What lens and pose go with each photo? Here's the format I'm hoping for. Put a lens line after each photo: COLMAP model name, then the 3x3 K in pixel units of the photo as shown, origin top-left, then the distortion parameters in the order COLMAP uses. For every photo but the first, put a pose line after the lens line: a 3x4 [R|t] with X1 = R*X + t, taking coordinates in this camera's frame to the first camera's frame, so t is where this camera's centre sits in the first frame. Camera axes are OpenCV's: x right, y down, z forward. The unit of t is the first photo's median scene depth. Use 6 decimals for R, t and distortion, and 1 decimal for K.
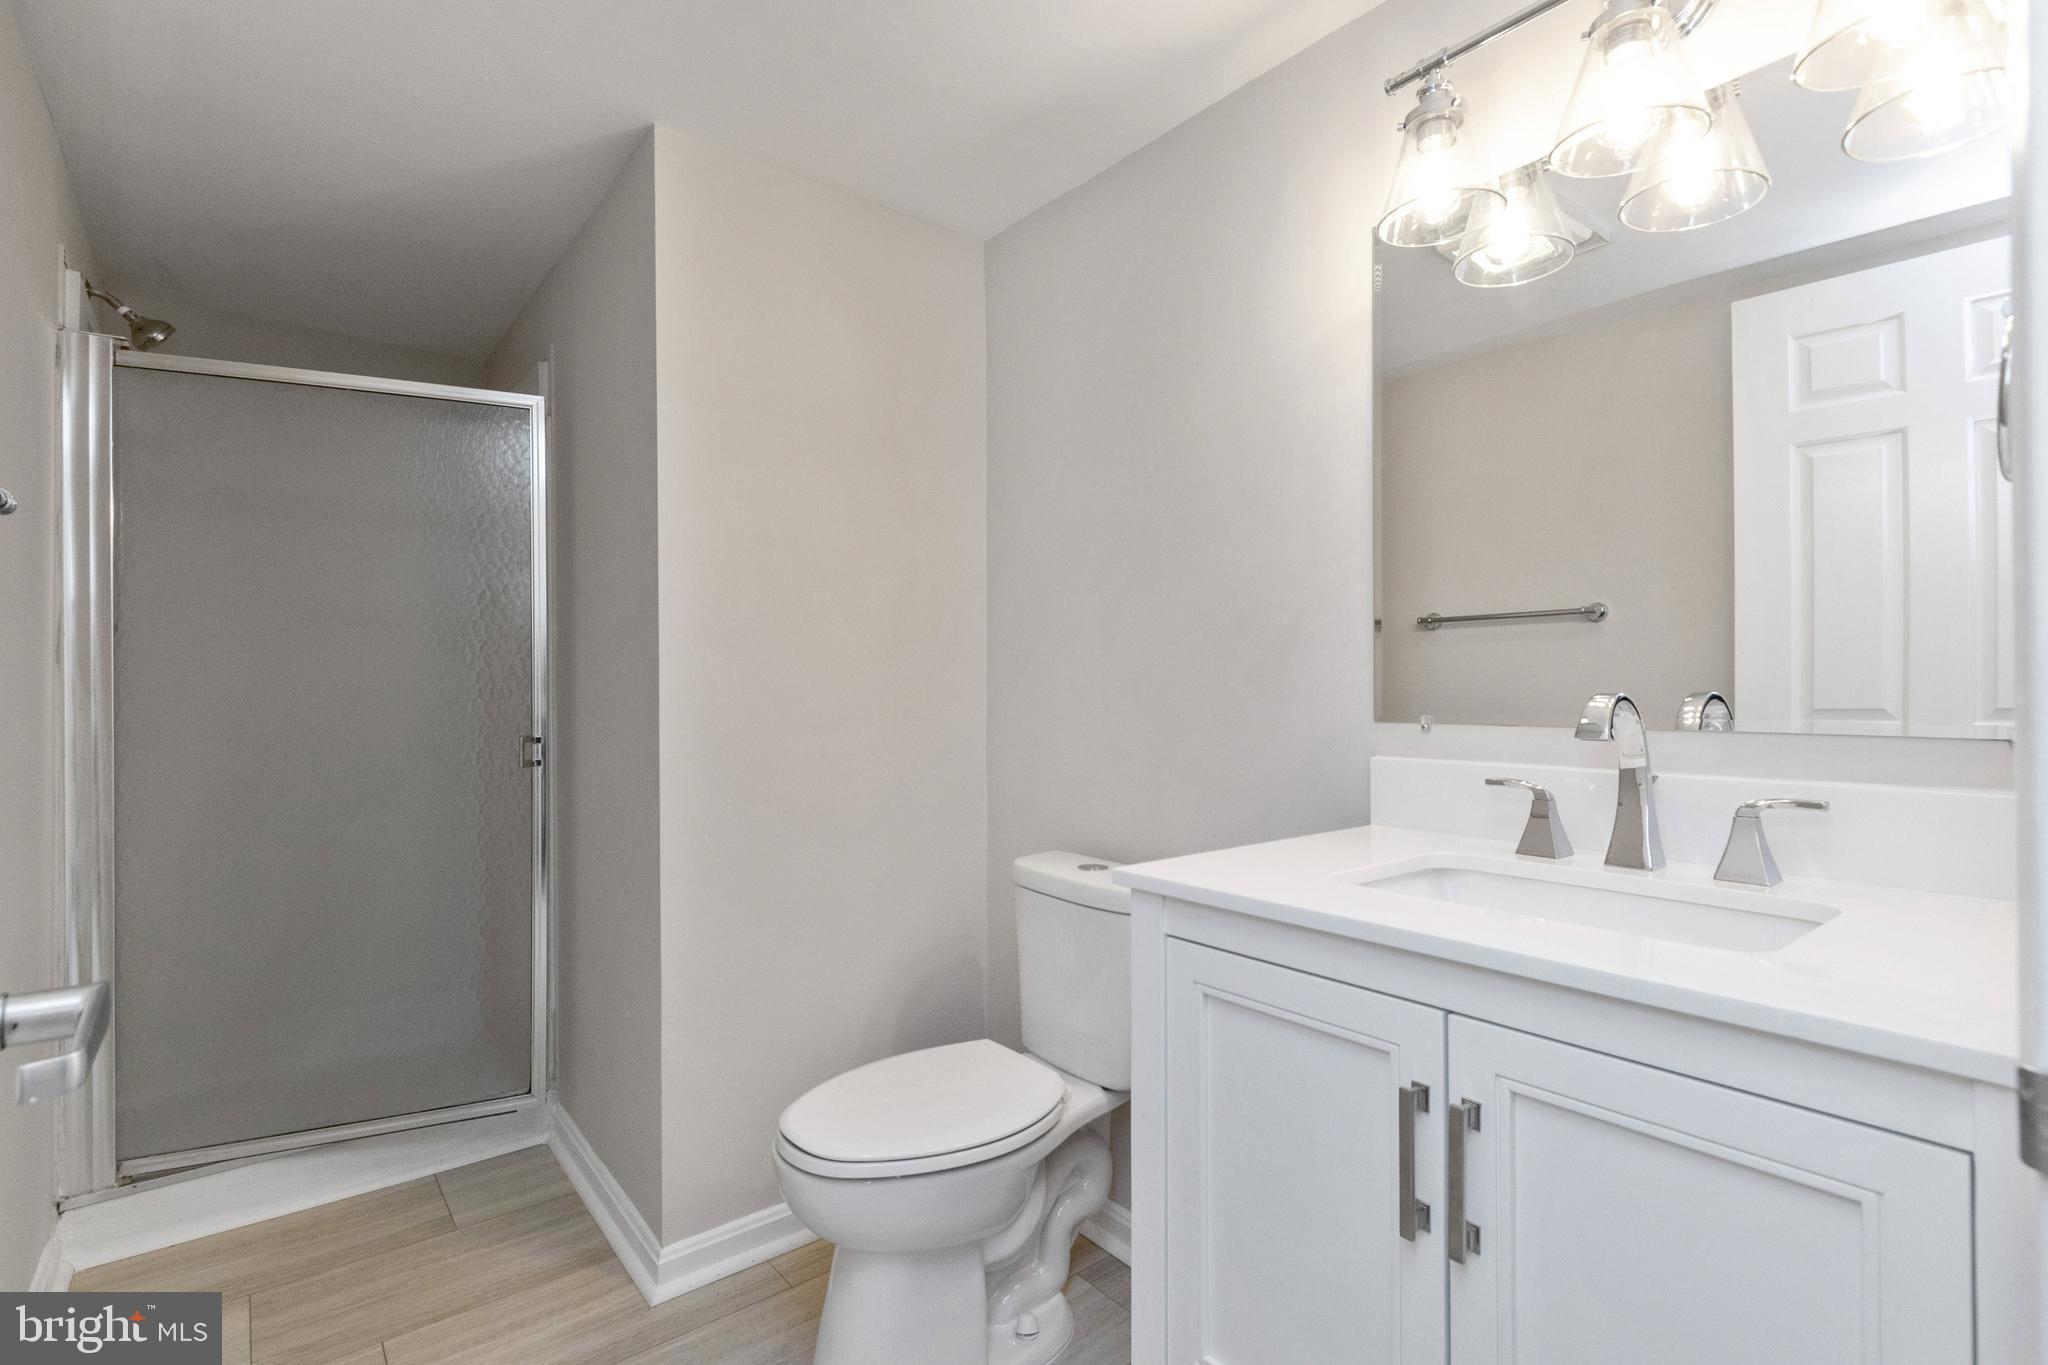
lens RADIAL K [[966.3, 0, 991.2], [0, 966.3, 680.3], [0, 0, 1]] dist [-0.002243, -0.000673]
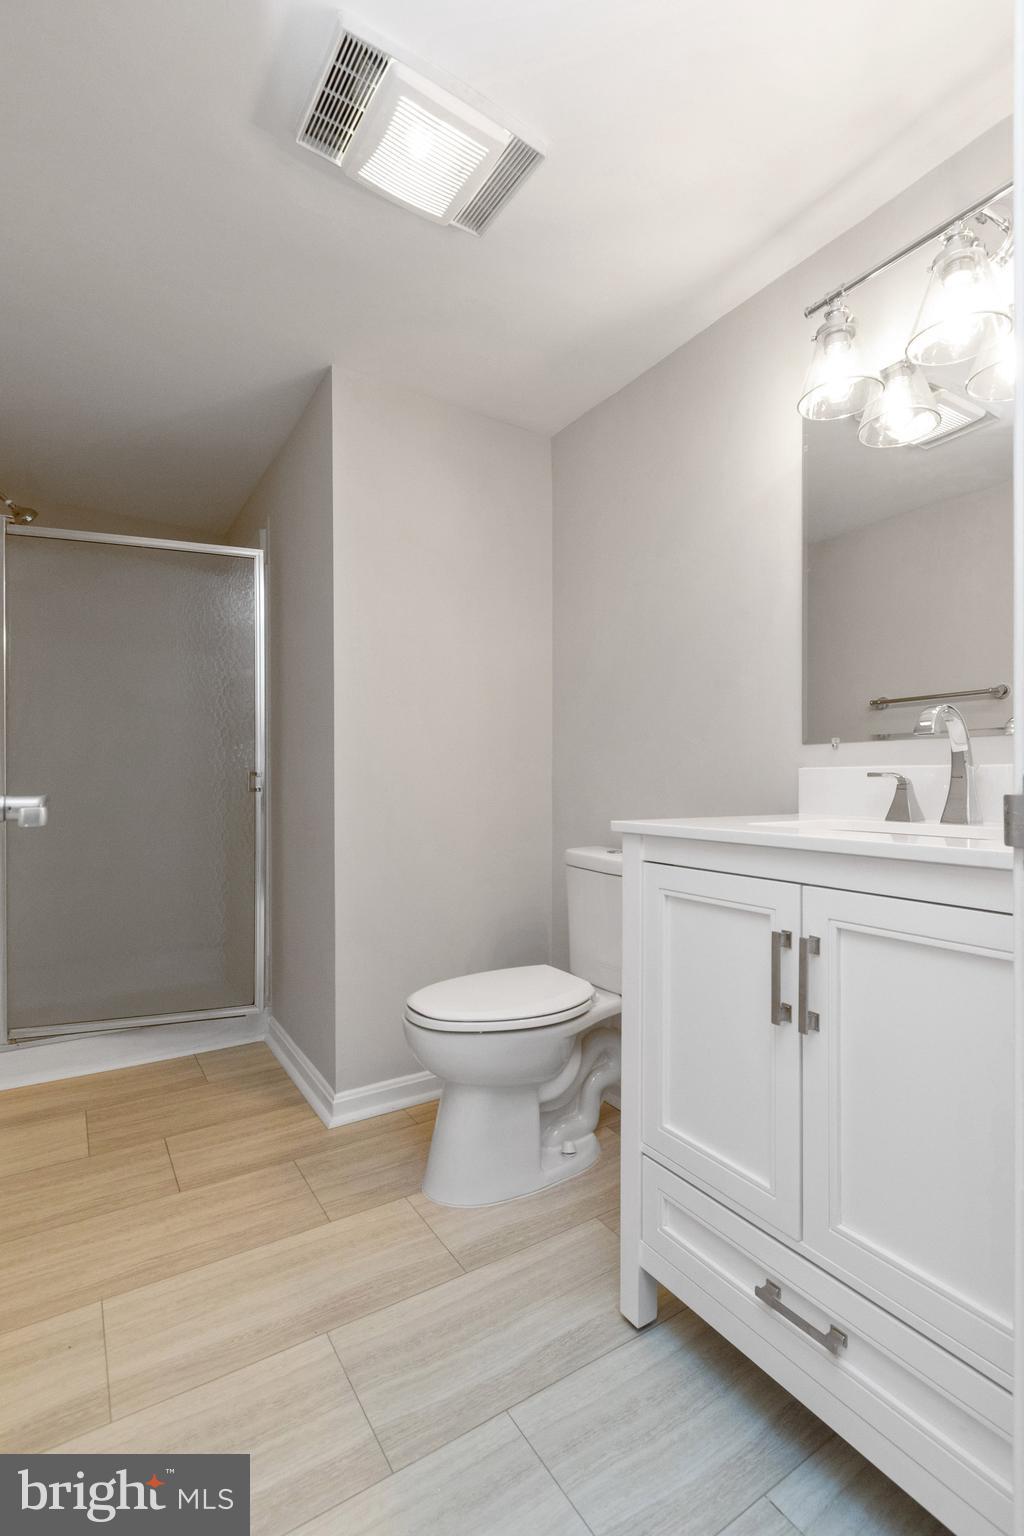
lens RADIAL K [[707.0, 0, 512.6], [0, 707.0, 779.8], [0, 0, 1]] dist [-0.001596, -0.000060]
pose [[0.995465, 0.004421, -0.095027, 0.050797], [-0.003781, 0.999969, 0.006915, 0.079770], [0.095054, -0.006524, 0.995451, -0.106024]]
